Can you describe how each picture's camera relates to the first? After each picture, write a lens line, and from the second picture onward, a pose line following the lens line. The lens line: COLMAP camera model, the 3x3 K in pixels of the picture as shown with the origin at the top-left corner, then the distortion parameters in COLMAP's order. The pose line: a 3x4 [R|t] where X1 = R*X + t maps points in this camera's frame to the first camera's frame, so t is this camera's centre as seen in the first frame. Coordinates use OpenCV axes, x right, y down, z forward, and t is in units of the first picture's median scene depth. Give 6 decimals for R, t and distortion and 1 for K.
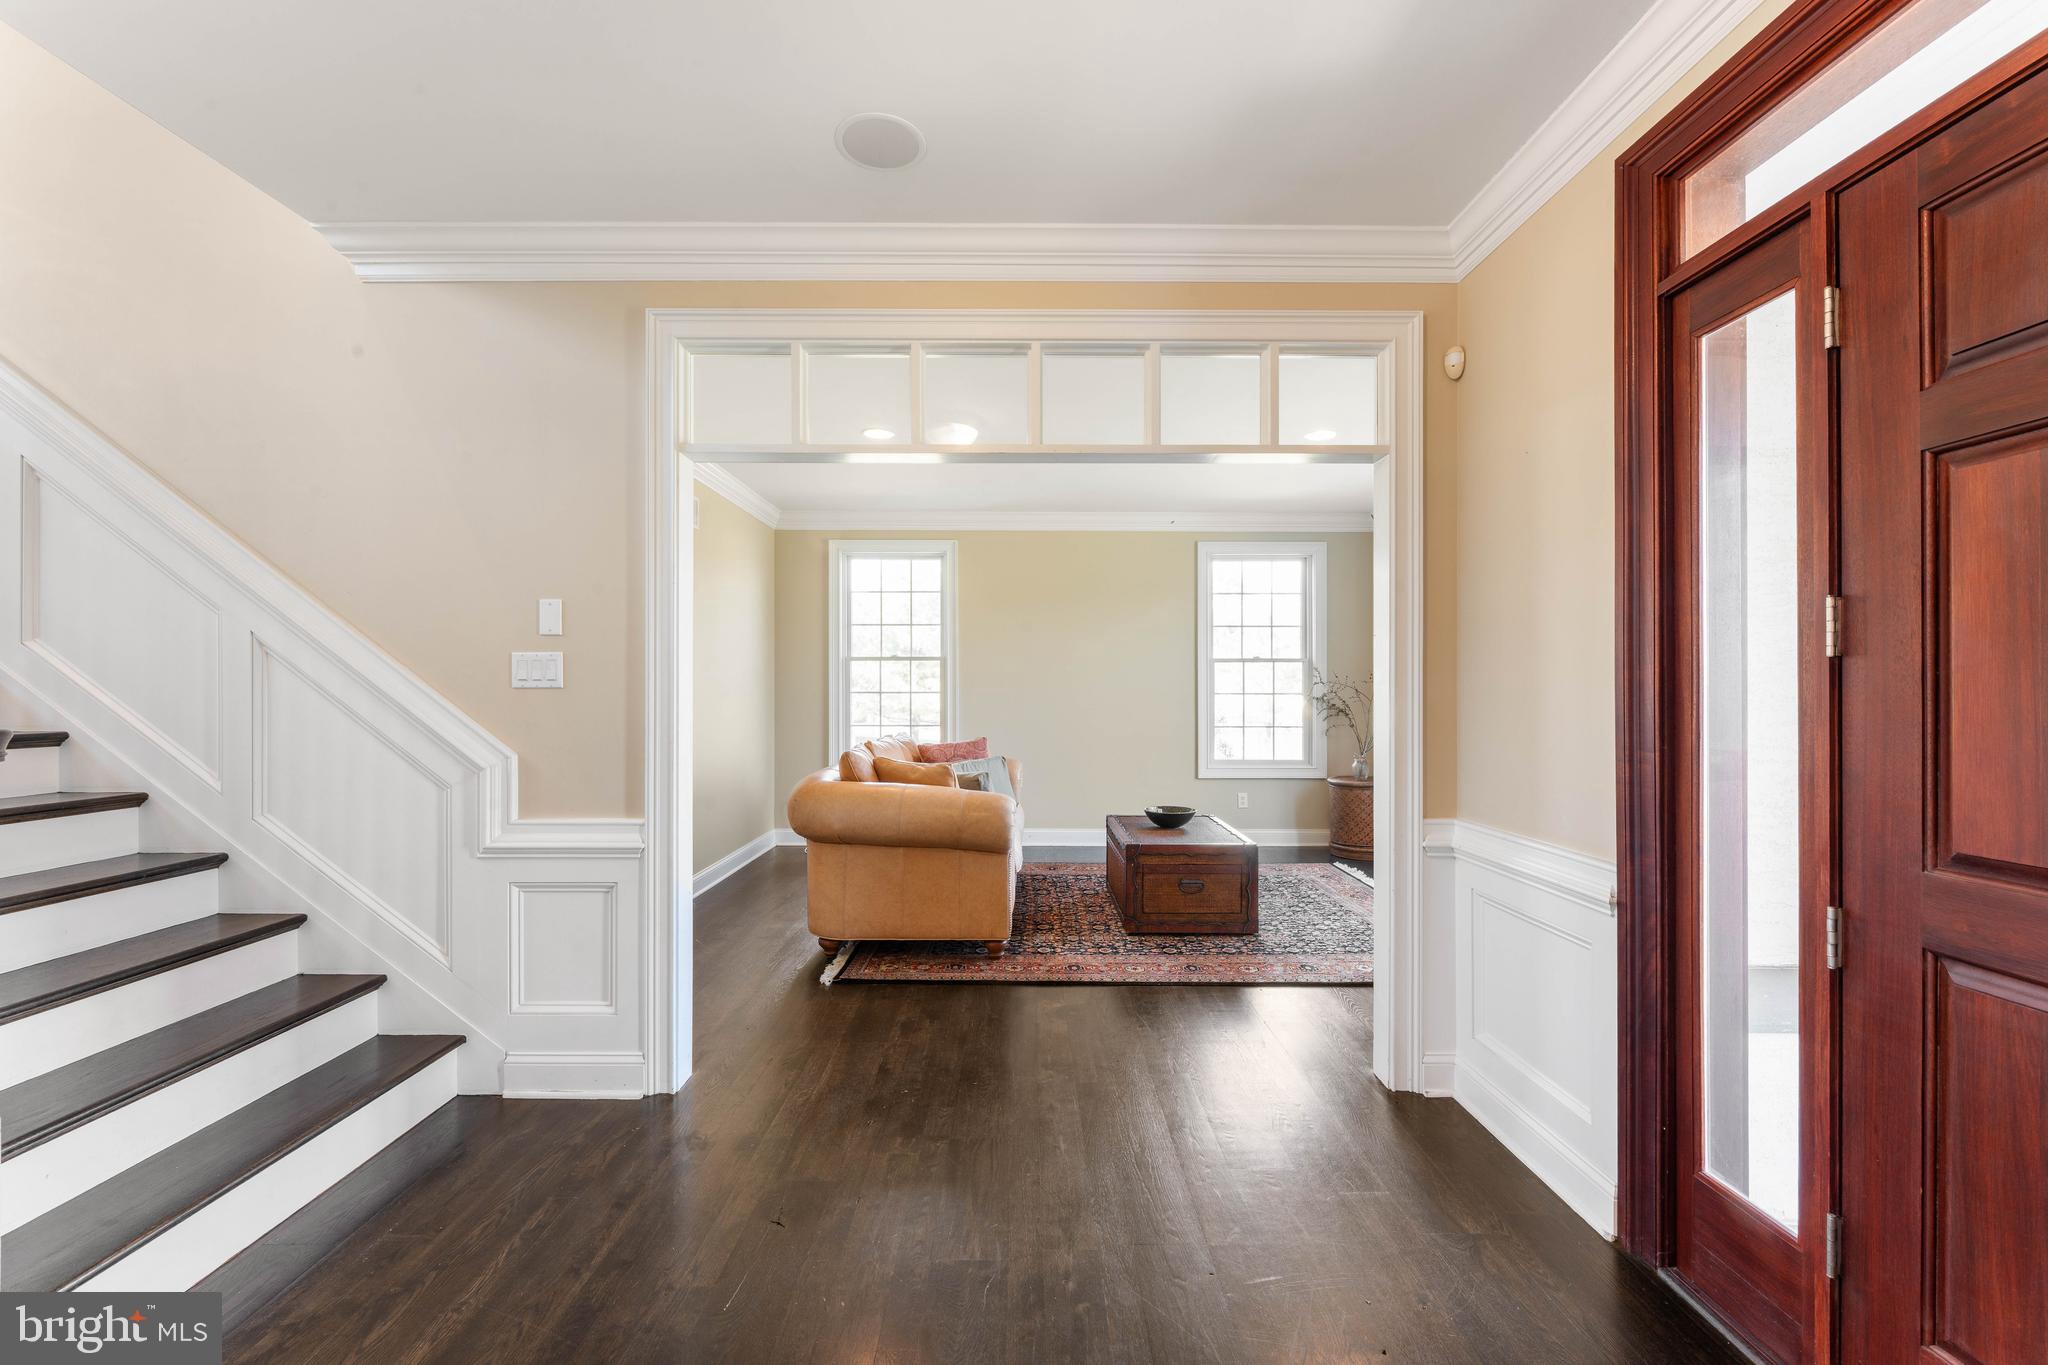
lens RADIAL K [[827.7, 0, 1030.8], [0, 827.7, 690.7], [0, 0, 1]] dist [-0.004170, 0.000592]
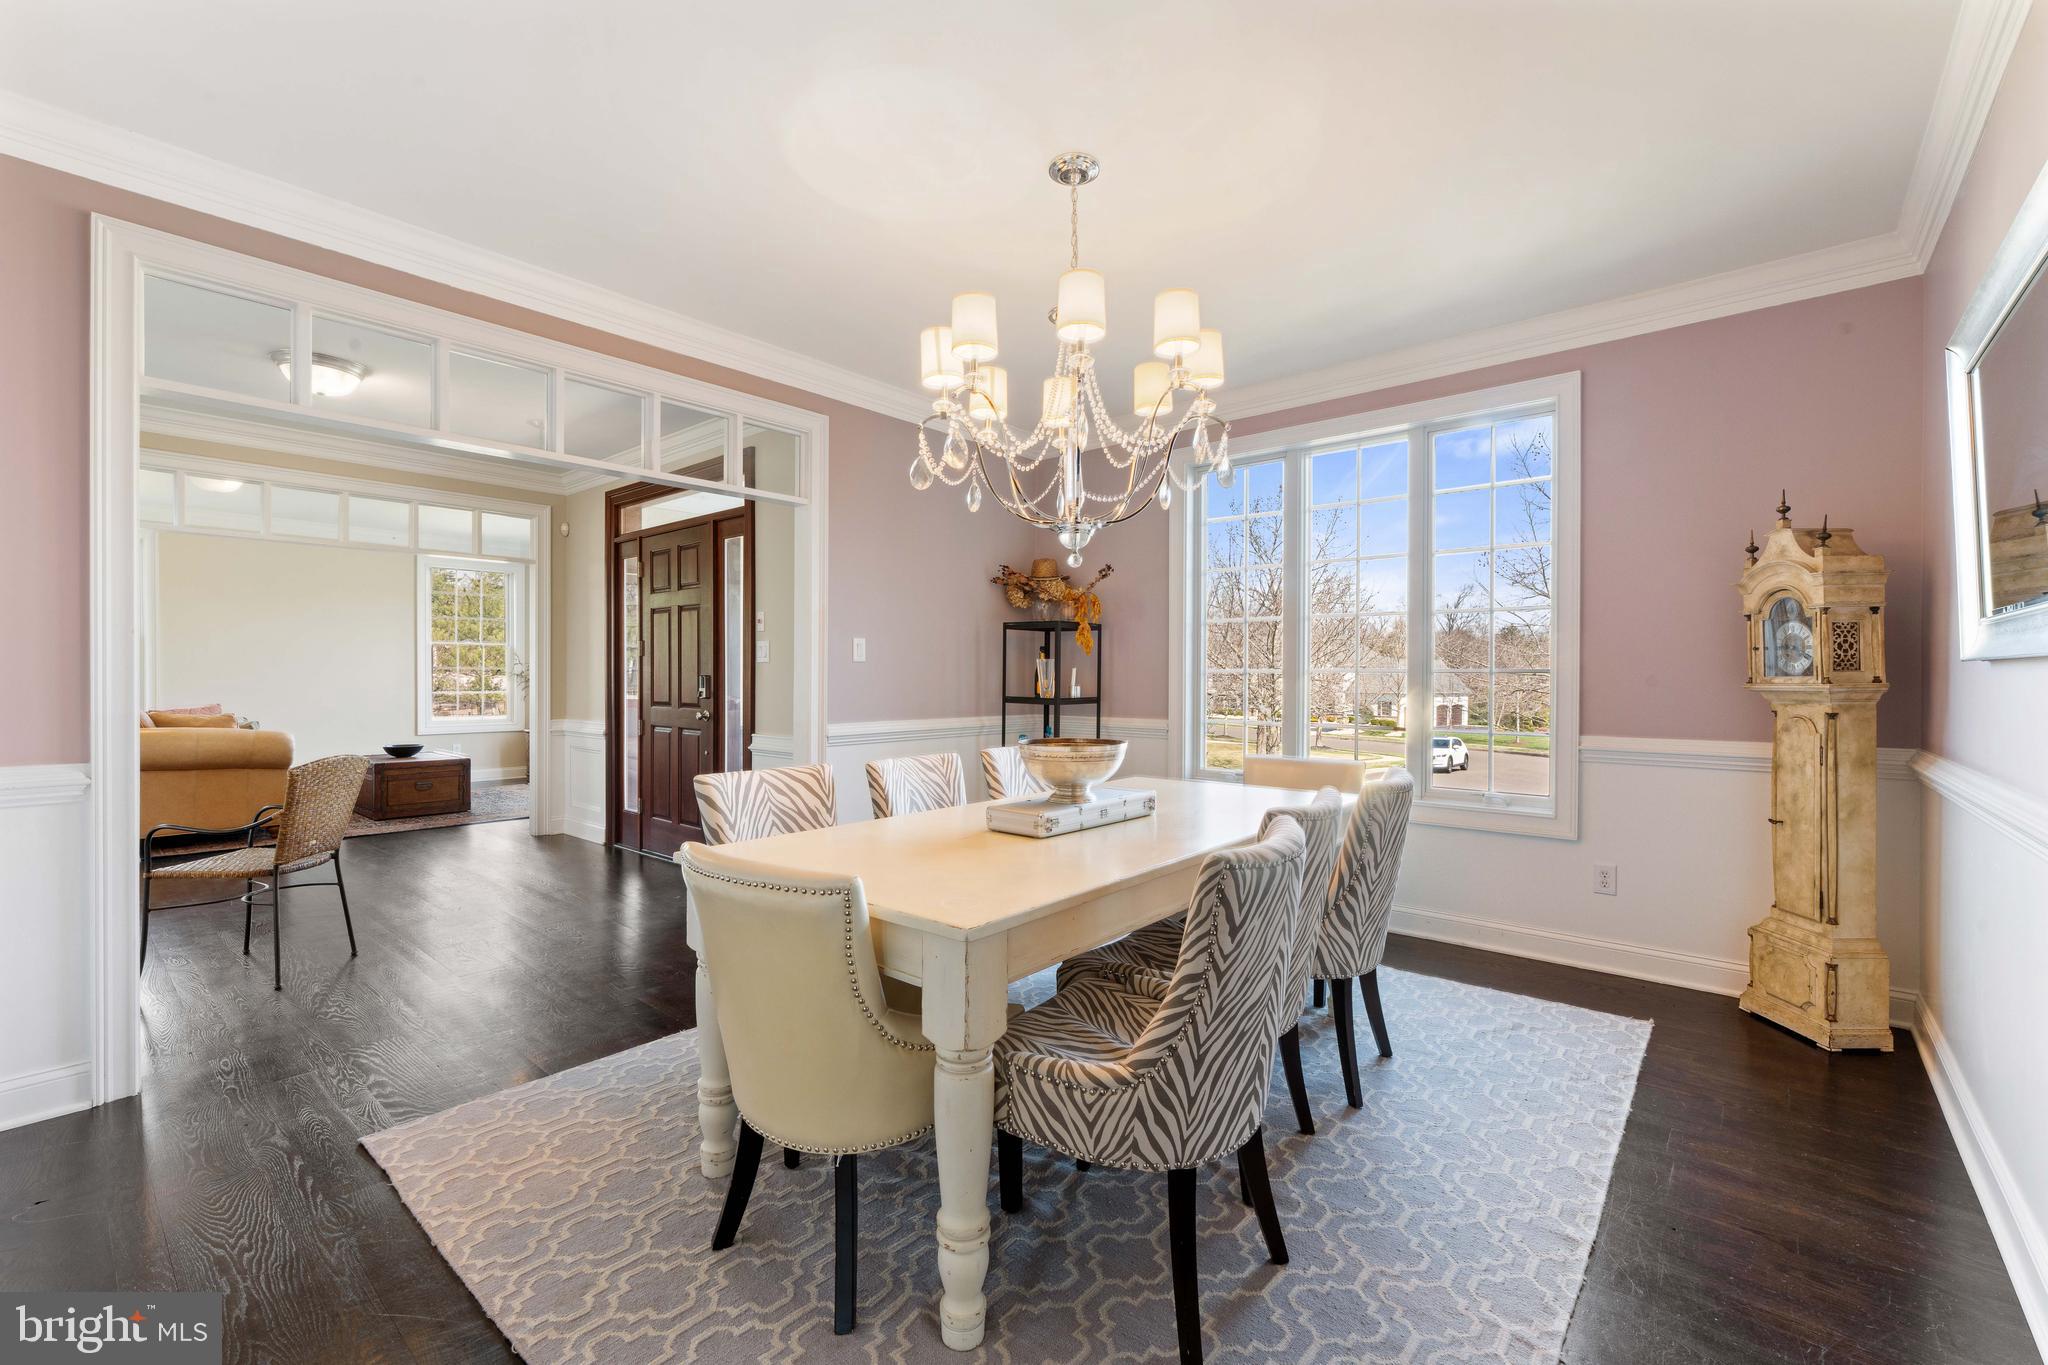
lens RADIAL K [[874.3, 0, 1026.2], [0, 874.3, 671.3], [0, 0, 1]] dist [-0.003729, -0.000321]
pose [[0.669182, -0.000215, 0.743098, -0.470918], [-0.003578, 0.999987, 0.003511, 0.004023], [-0.743090, -0.005008, 0.669173, -1.677219]]
